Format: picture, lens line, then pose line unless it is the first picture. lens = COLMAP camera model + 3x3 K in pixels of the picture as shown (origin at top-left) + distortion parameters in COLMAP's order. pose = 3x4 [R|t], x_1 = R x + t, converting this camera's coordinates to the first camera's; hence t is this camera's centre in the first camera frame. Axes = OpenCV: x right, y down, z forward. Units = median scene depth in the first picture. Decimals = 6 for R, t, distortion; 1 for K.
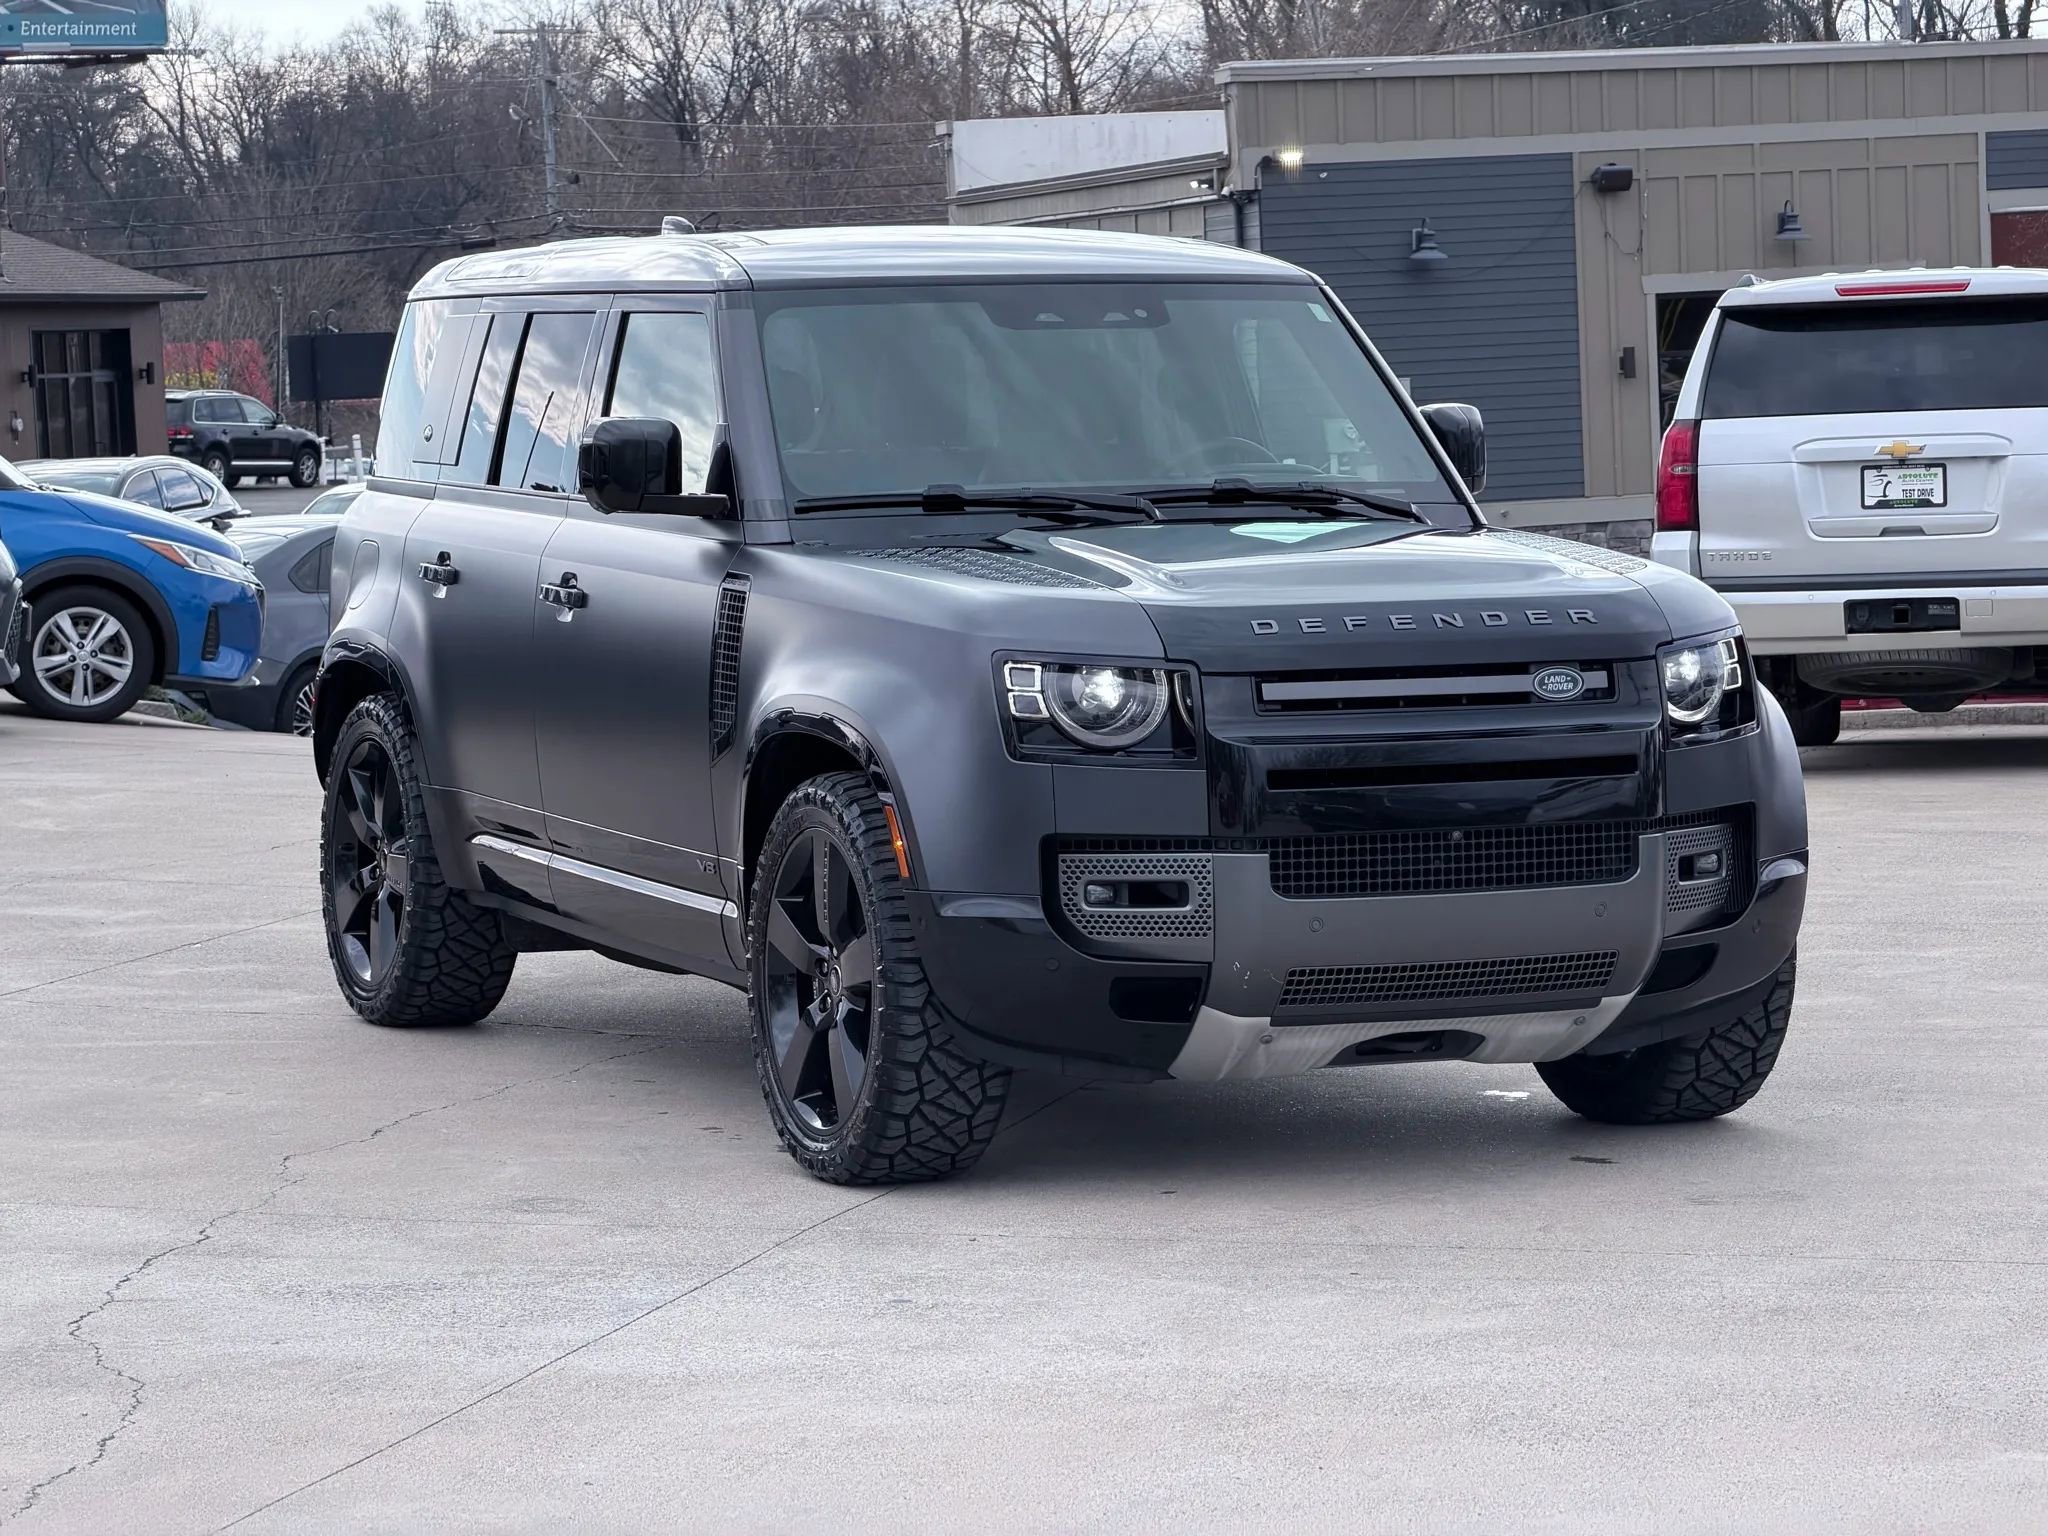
lens RADIAL K [[6200.3, 0, 1081.8], [0, 6200.3, 775.2], [0, 0, 1]] dist [0.024400, 2.266279]
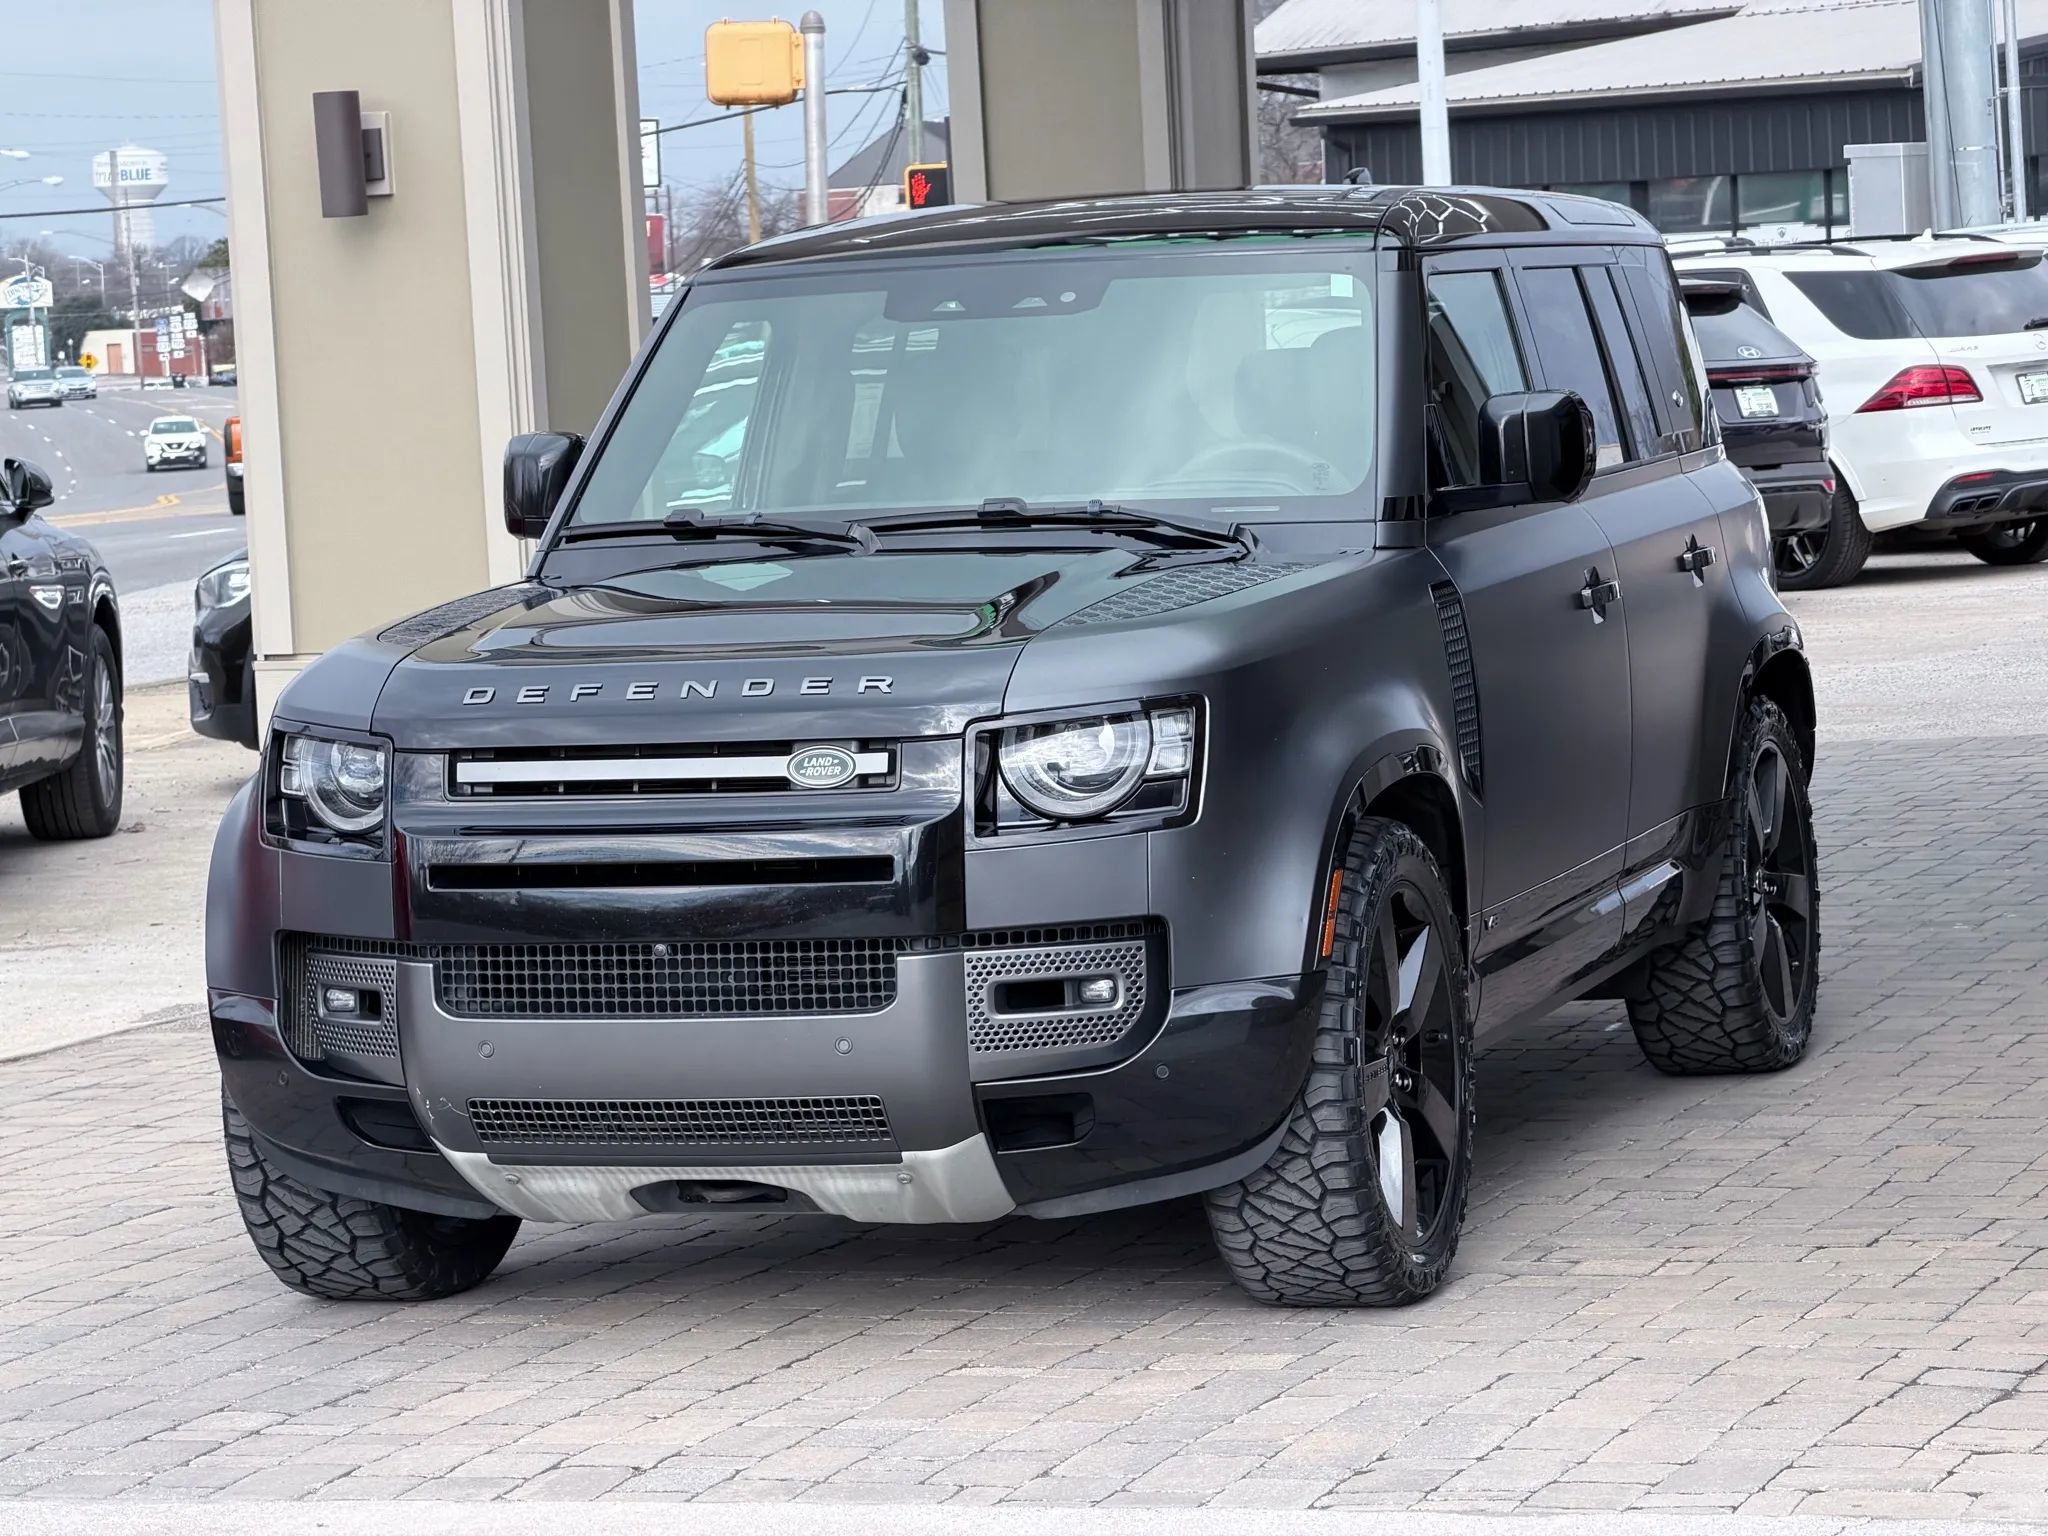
lens RADIAL K [[6200.3, 0, 1081.8], [0, 6200.3, 775.2], [0, 0, 1]] dist [0.024400, 2.266279]
pose [[0.747357, 0.024871, -0.663958, 0.653236], [-0.008358, 0.999572, 0.028034, -0.037366], [0.664371, -0.015402, 0.747245, 0.415696]]
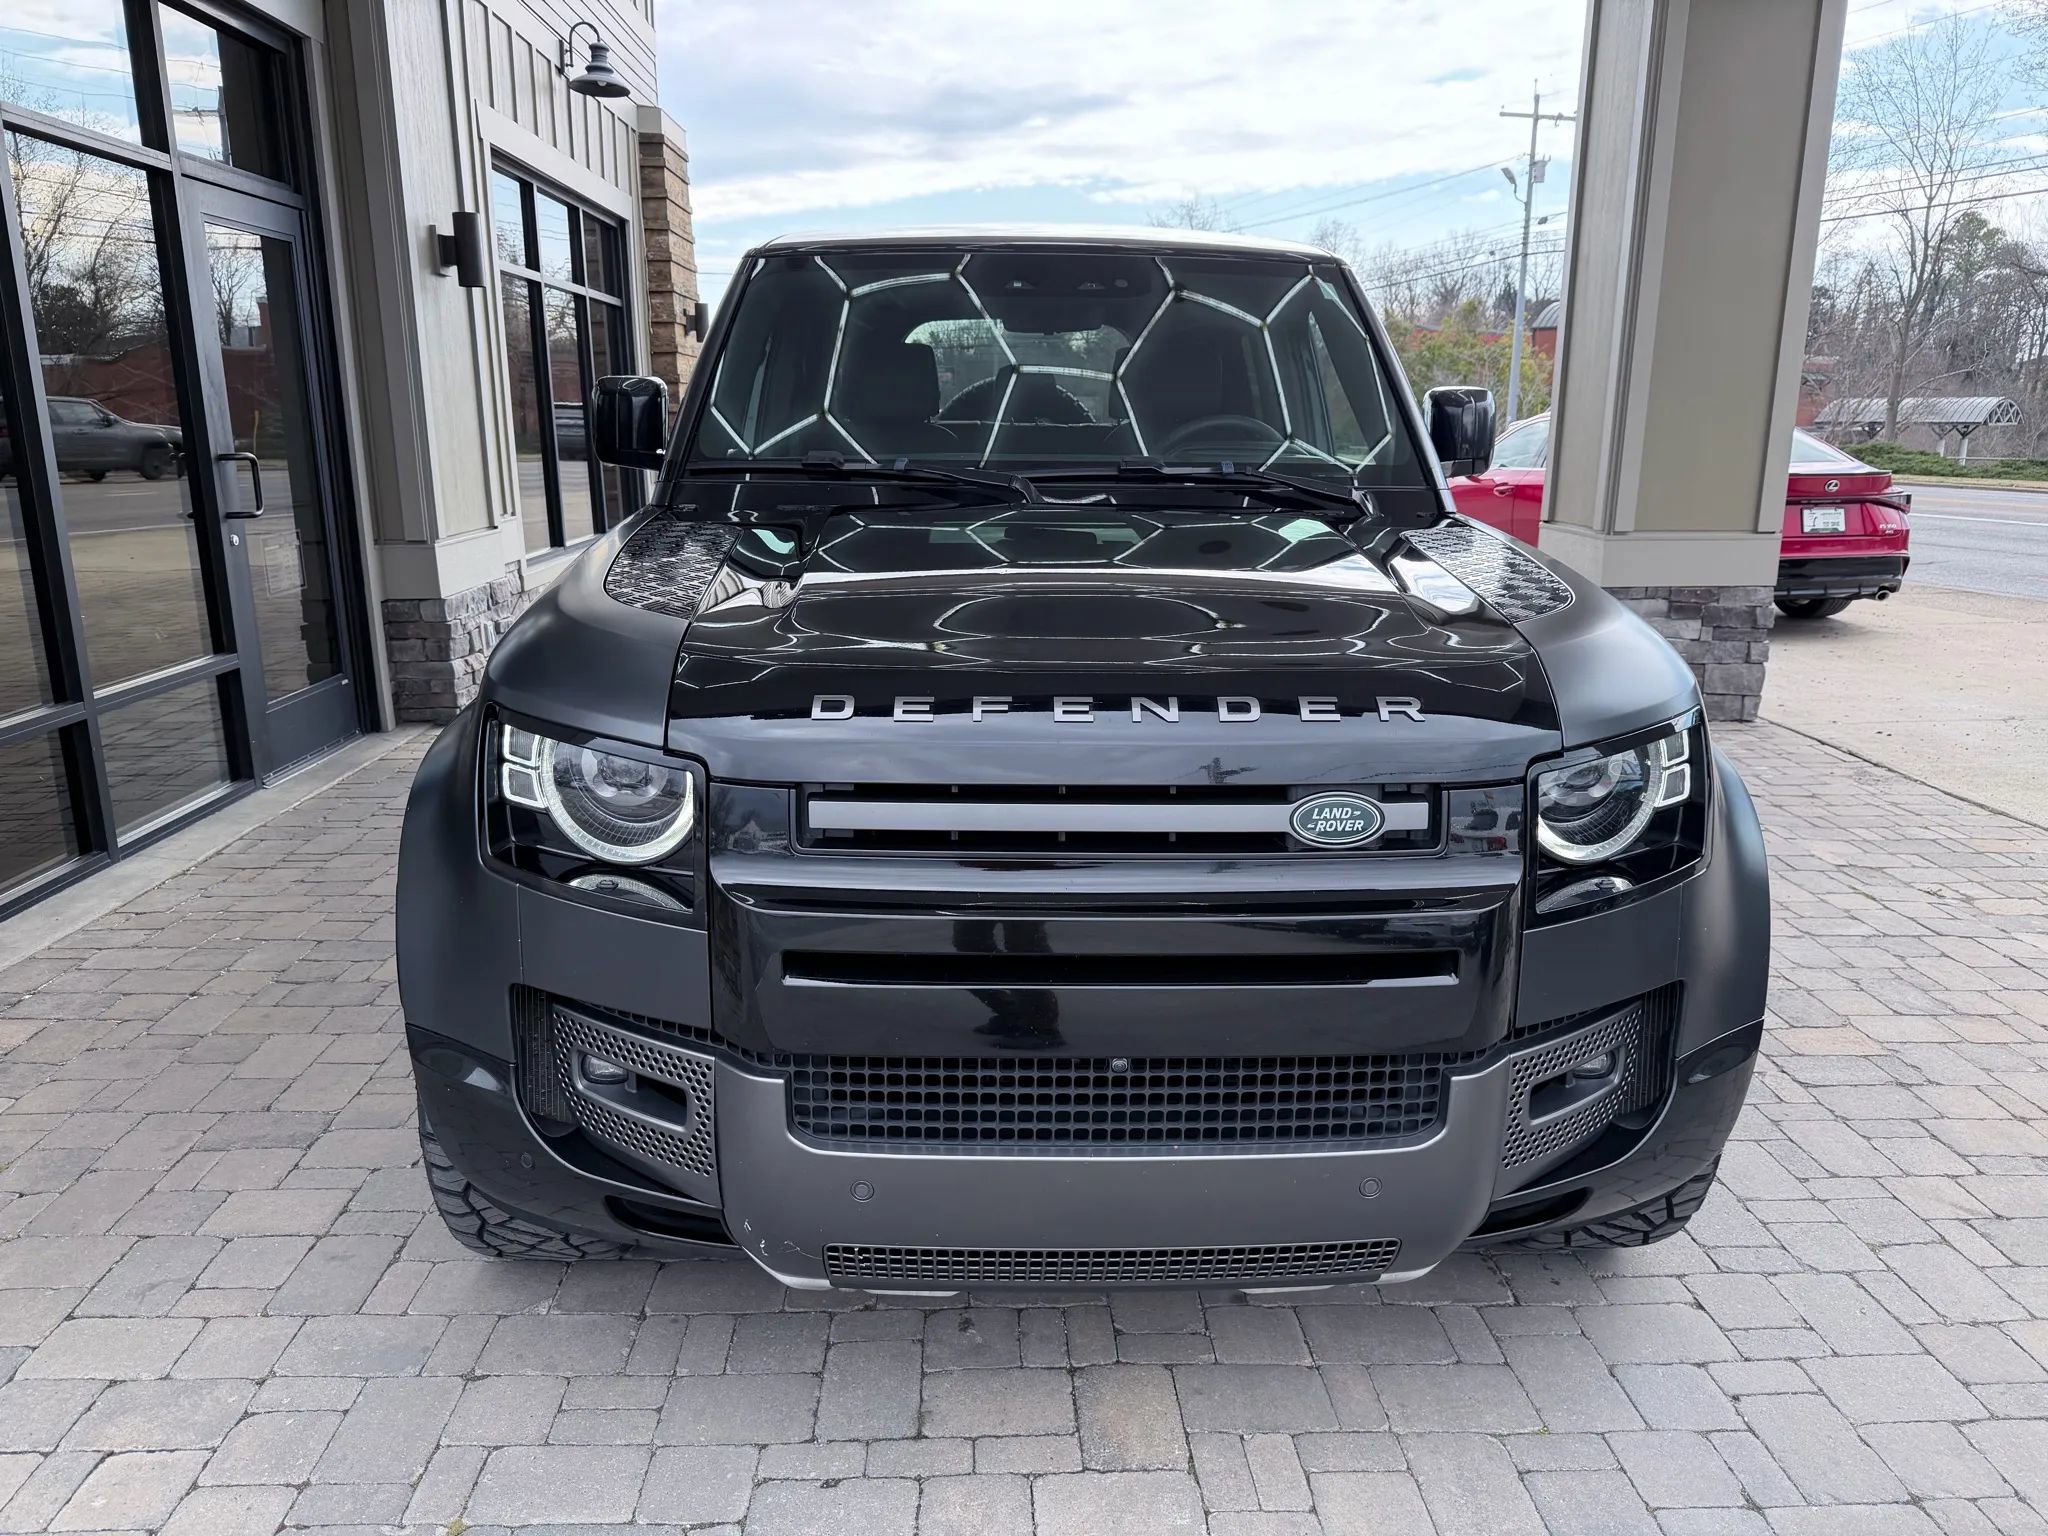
lens RADIAL K [[1476.2, 0, 1034.6], [0, 1476.2, 767.2], [0, 0, 1]] dist [0.028878, -0.000057]
pose [[0.931702, 0.110667, -0.345954, 0.100252], [-0.049224, 0.982138, 0.181607, -0.045712], [0.359873, -0.152174, 0.920508, 0.863860]]
